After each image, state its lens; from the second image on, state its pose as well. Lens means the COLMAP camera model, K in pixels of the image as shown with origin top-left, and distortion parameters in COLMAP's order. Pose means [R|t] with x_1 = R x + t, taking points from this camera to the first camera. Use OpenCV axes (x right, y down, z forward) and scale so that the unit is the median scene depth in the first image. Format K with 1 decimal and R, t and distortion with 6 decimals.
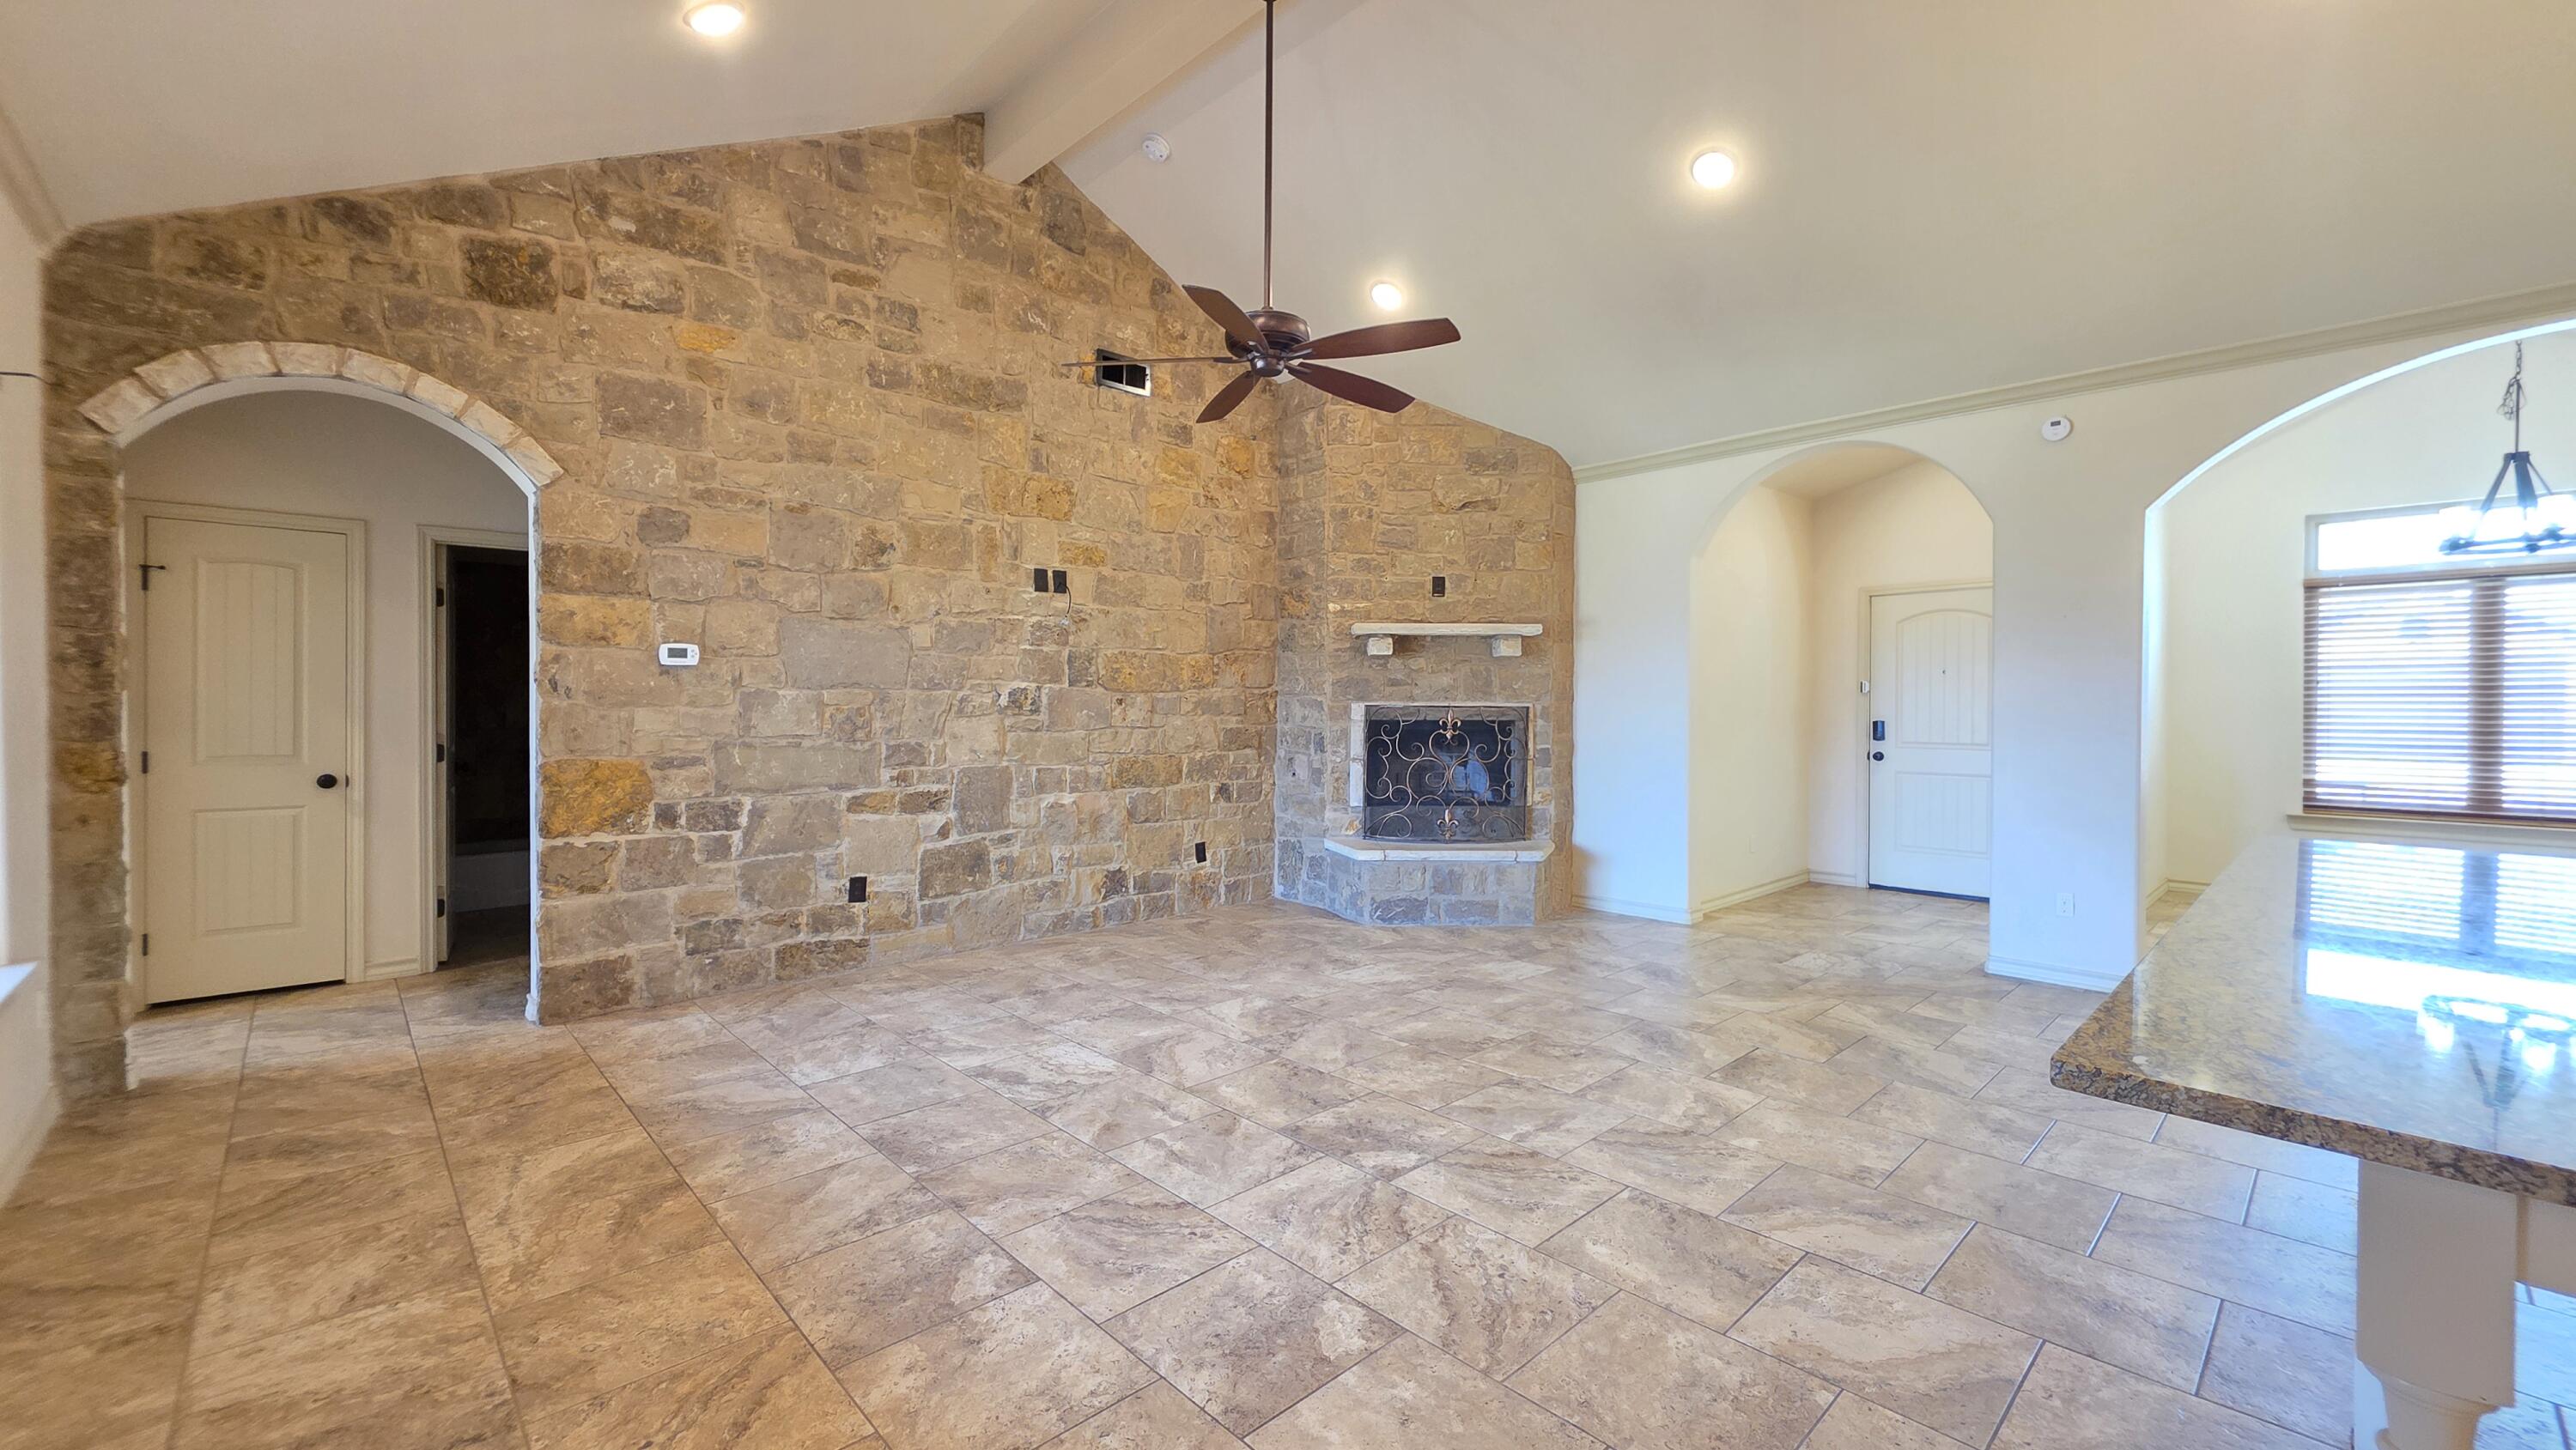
lens RADIAL K [[1028.6, 0, 1299.0], [0, 1028.6, 715.9], [0, 0, 1]] dist [0.001657, -0.000846]
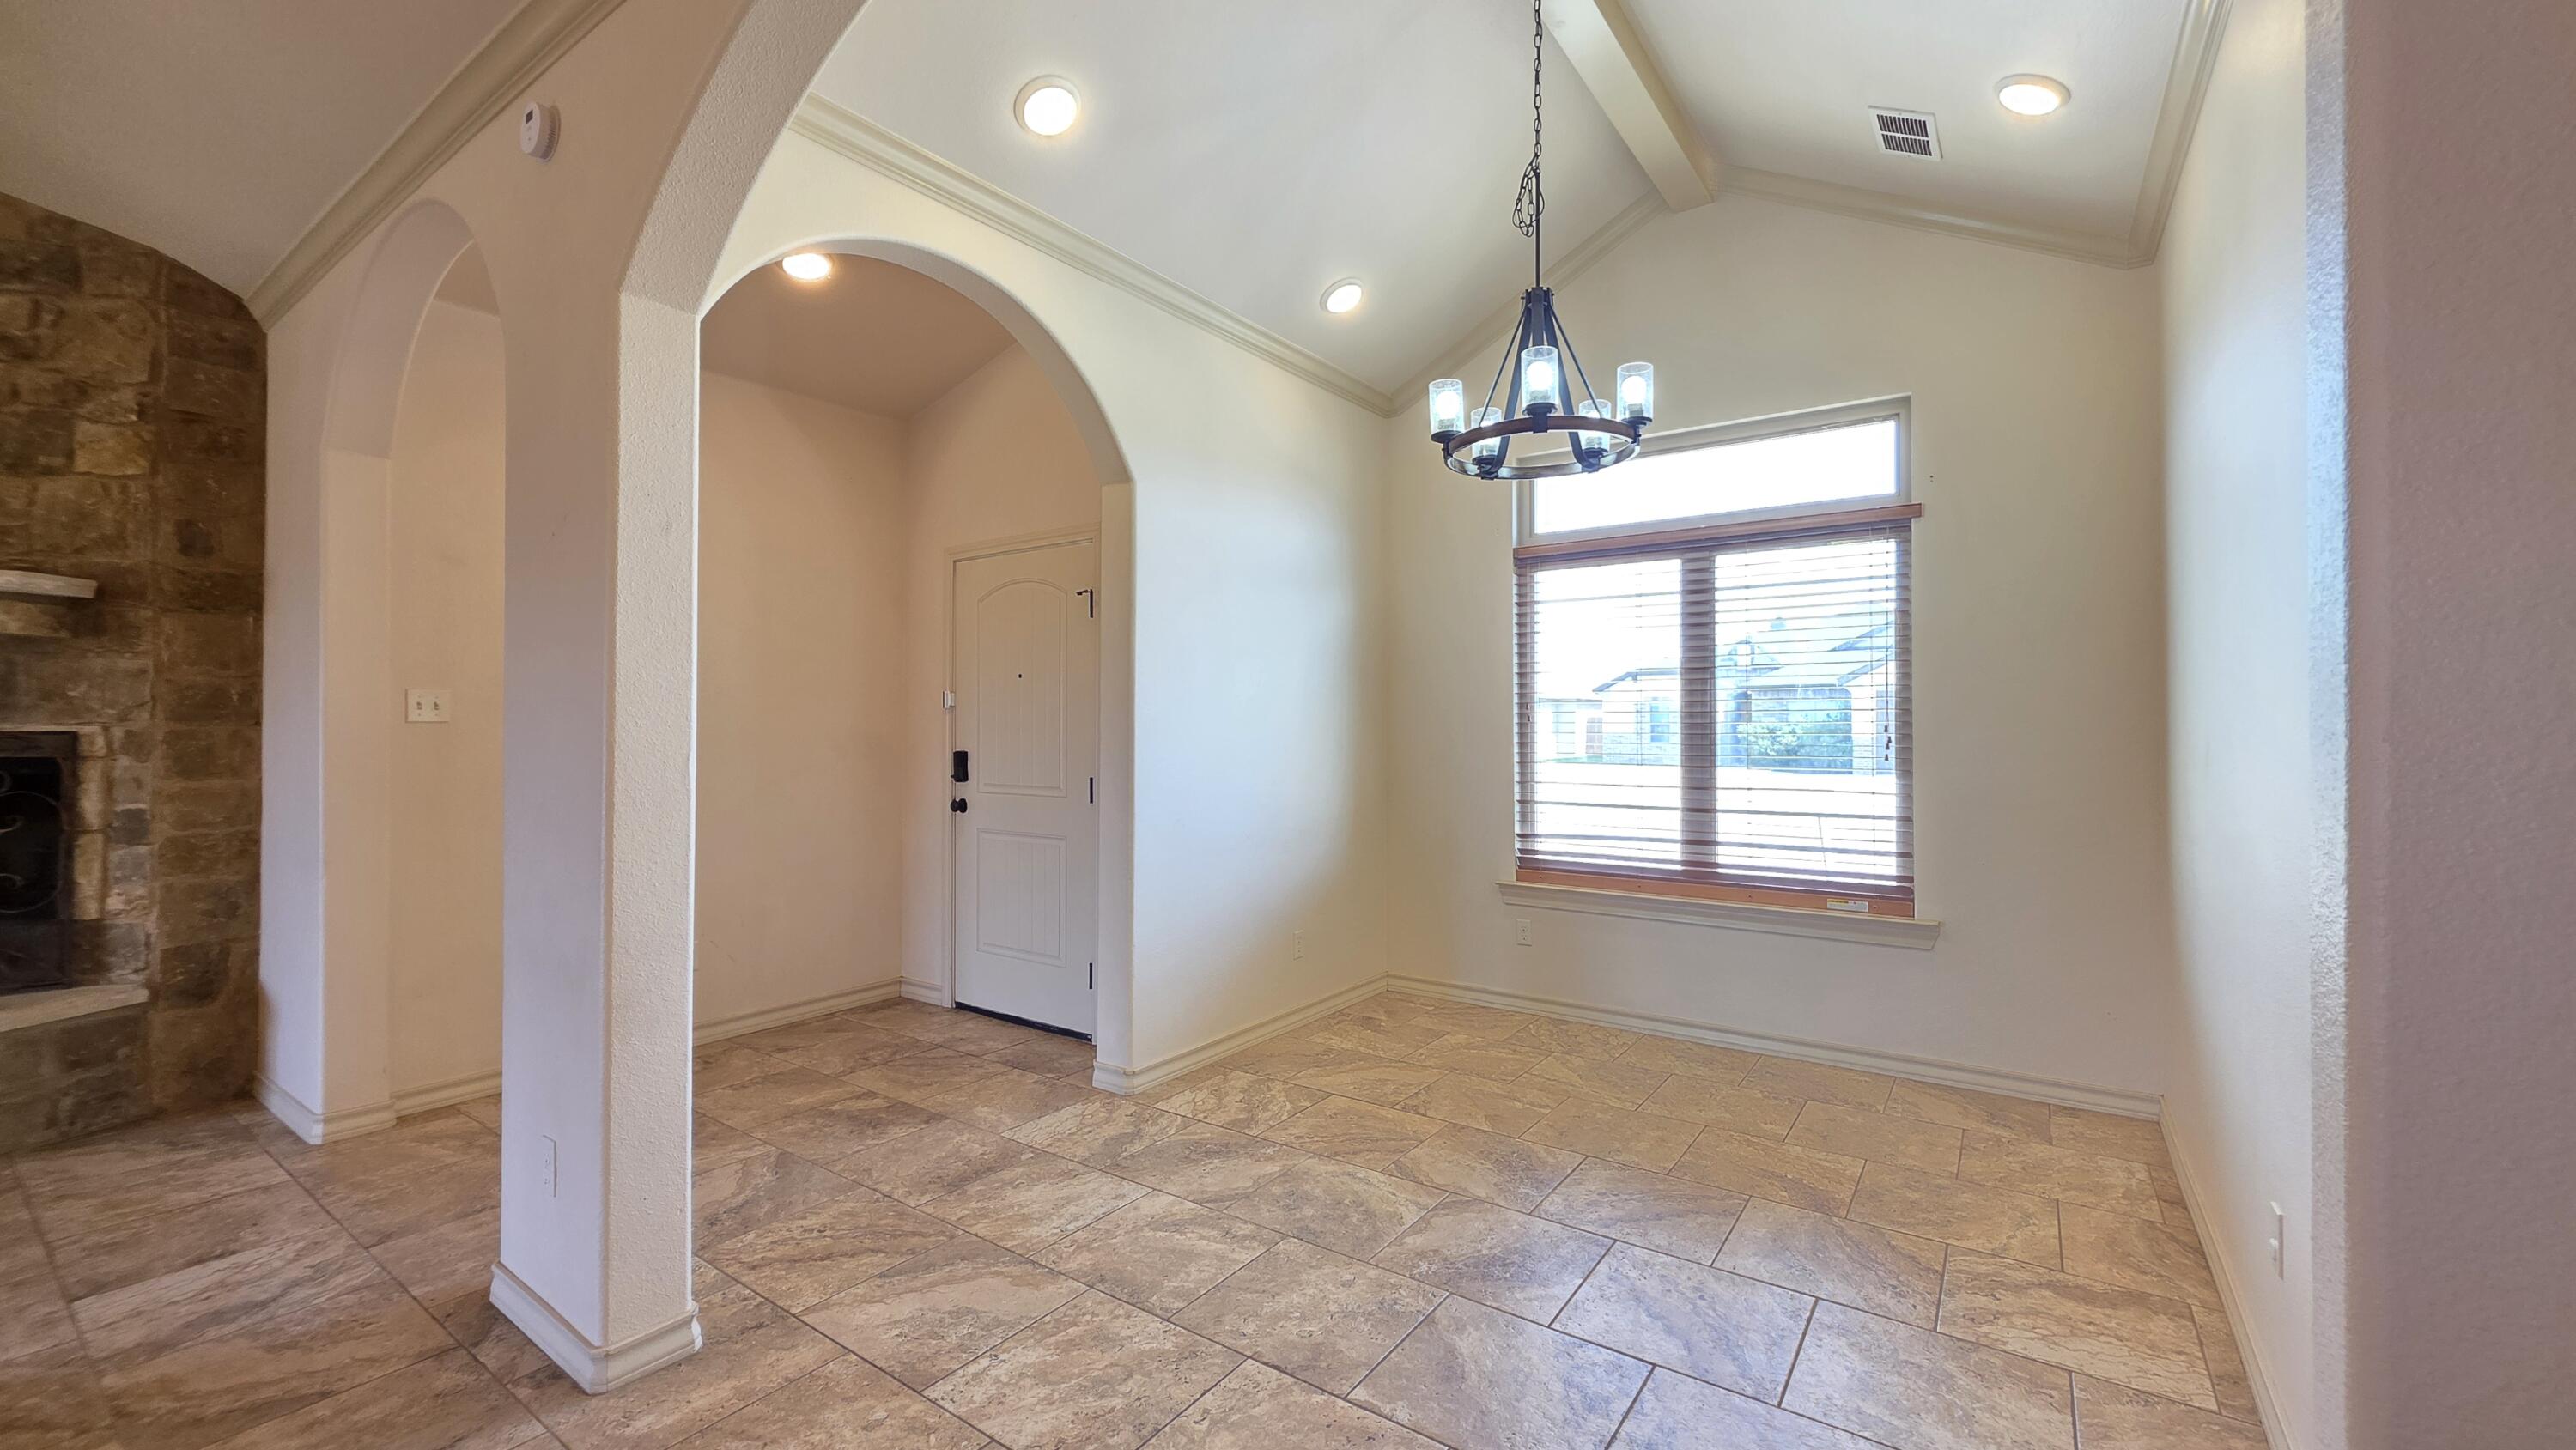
lens RADIAL K [[1028.6, 0, 1282.7], [0, 1028.6, 714.1], [0, 0, 1]] dist [0.001657, -0.000846]
pose [[0.981275, 0.000604, 0.192610, 0.948748], [0.003770, 0.999743, -0.022340, -0.005364], [-0.192574, 0.022647, 0.981021, 0.477927]]
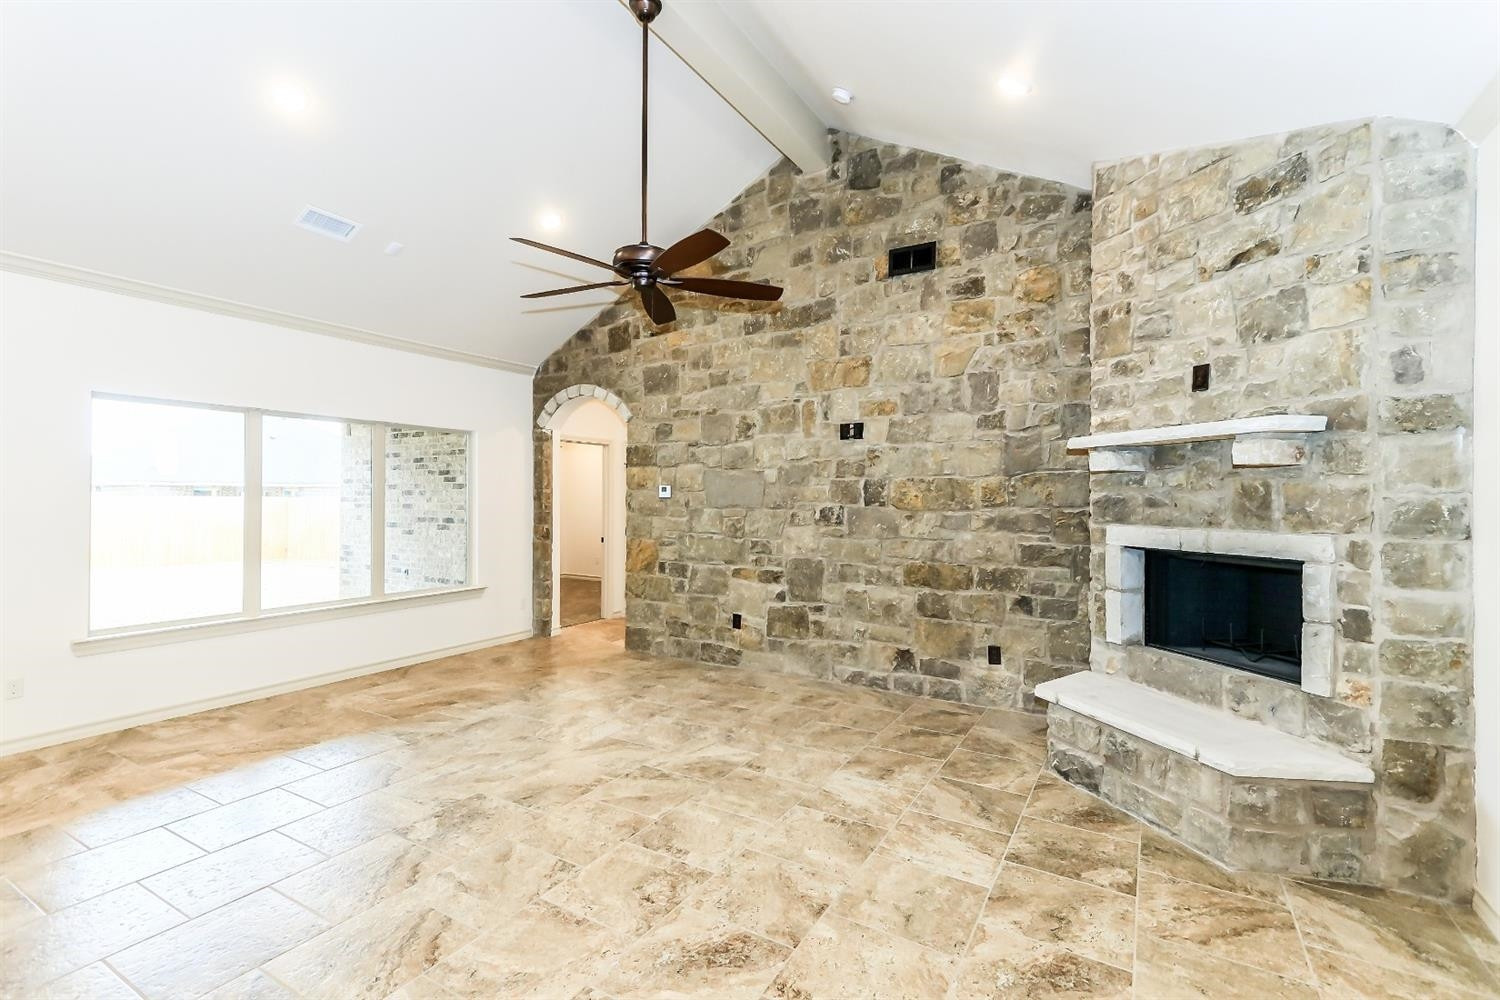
lens RADIAL K [[683.4, 0, 742.4], [0, 683.4, 495.4], [0, 0, 1]] dist [0.018524, -0.000167]
pose [[0.261948, -0.006469, -0.965060, 0.716018], [-0.017231, 0.999787, -0.011378, -0.034669], [0.964928, 0.019610, 0.261781, 0.706276]]
